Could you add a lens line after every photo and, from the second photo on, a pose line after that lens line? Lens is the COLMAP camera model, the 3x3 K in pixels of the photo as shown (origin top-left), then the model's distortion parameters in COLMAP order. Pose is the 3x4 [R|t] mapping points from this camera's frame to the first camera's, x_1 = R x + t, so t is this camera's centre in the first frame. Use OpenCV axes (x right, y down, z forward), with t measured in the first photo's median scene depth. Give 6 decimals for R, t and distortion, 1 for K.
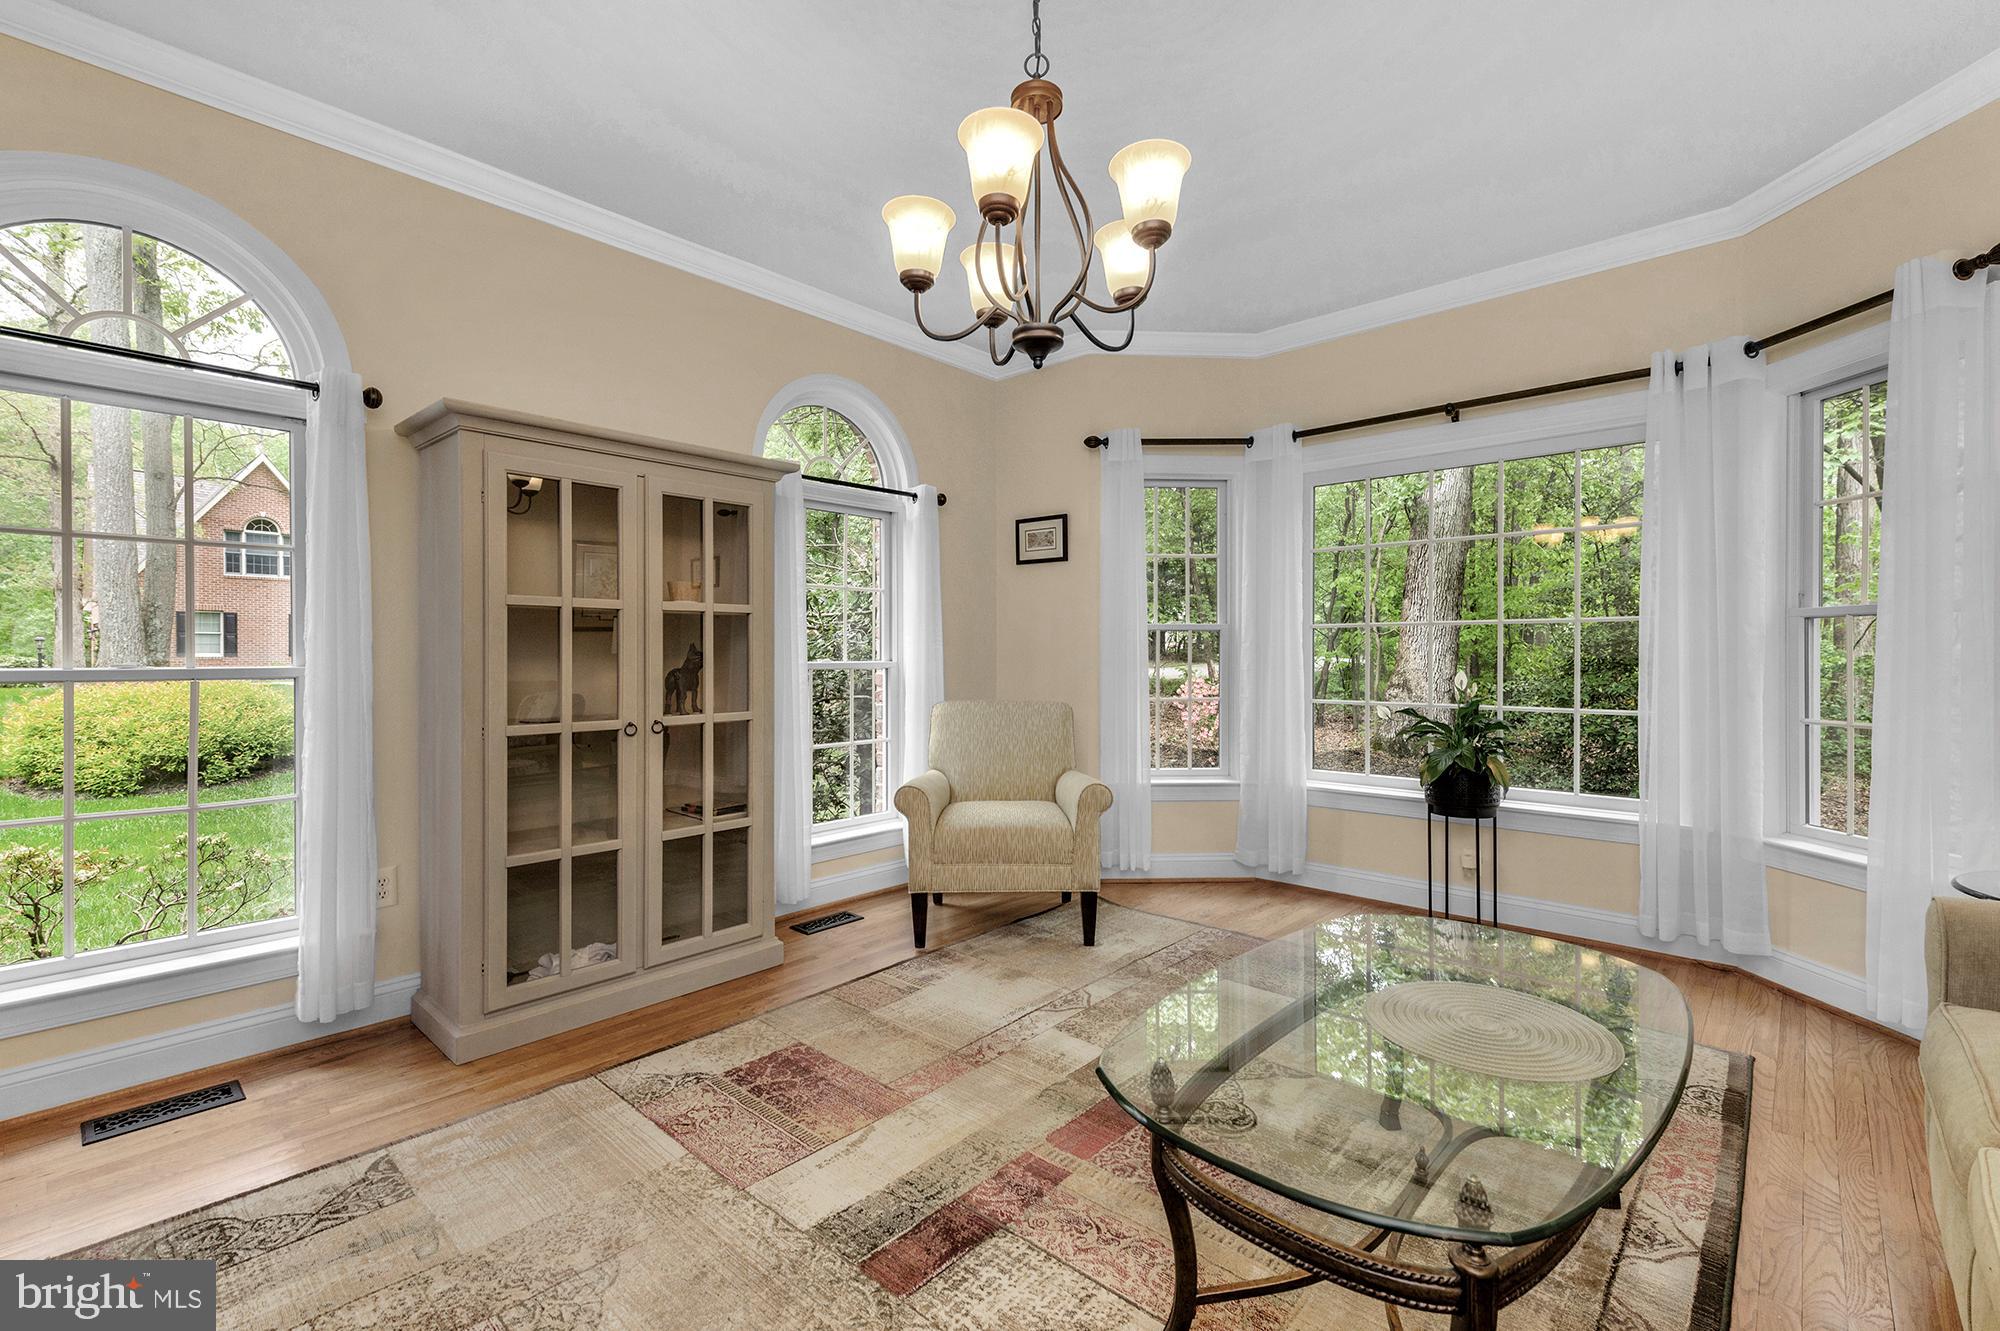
lens RADIAL K [[869.2, 0, 1016.2], [0, 869.2, 660.1], [0, 0, 1]] dist [0.004312, -0.003075]
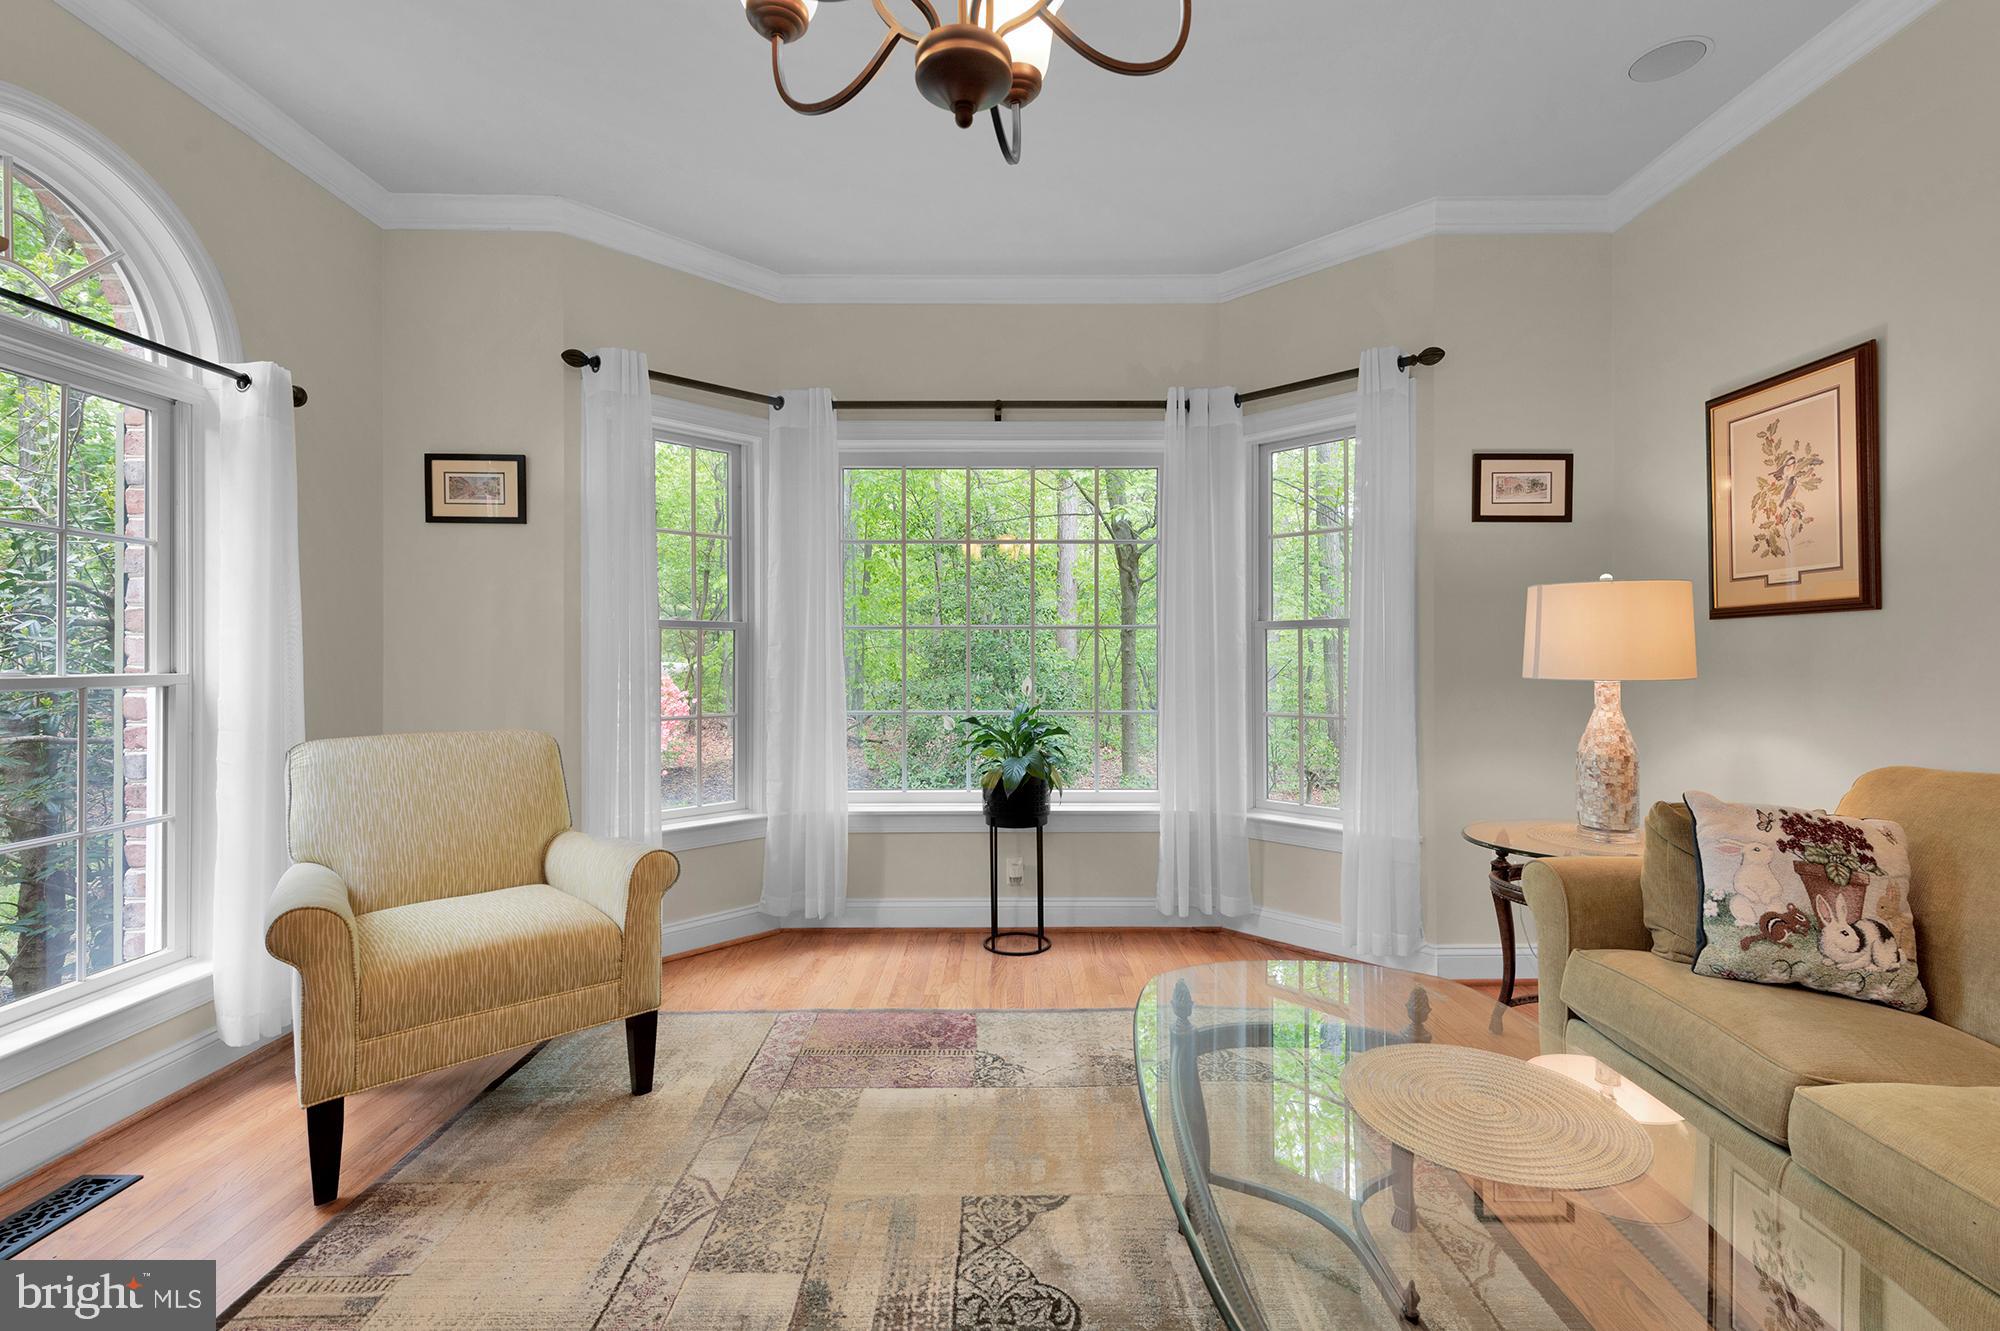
lens RADIAL K [[869.2, 0, 999.0], [0, 869.2, 652.5], [0, 0, 1]] dist [0.004312, -0.003075]
pose [[0.738909, 0.003808, 0.673795, -0.155907], [0.005712, 0.999913, -0.011916, -0.002041], [-0.673782, 0.012654, 0.738822, 0.292801]]
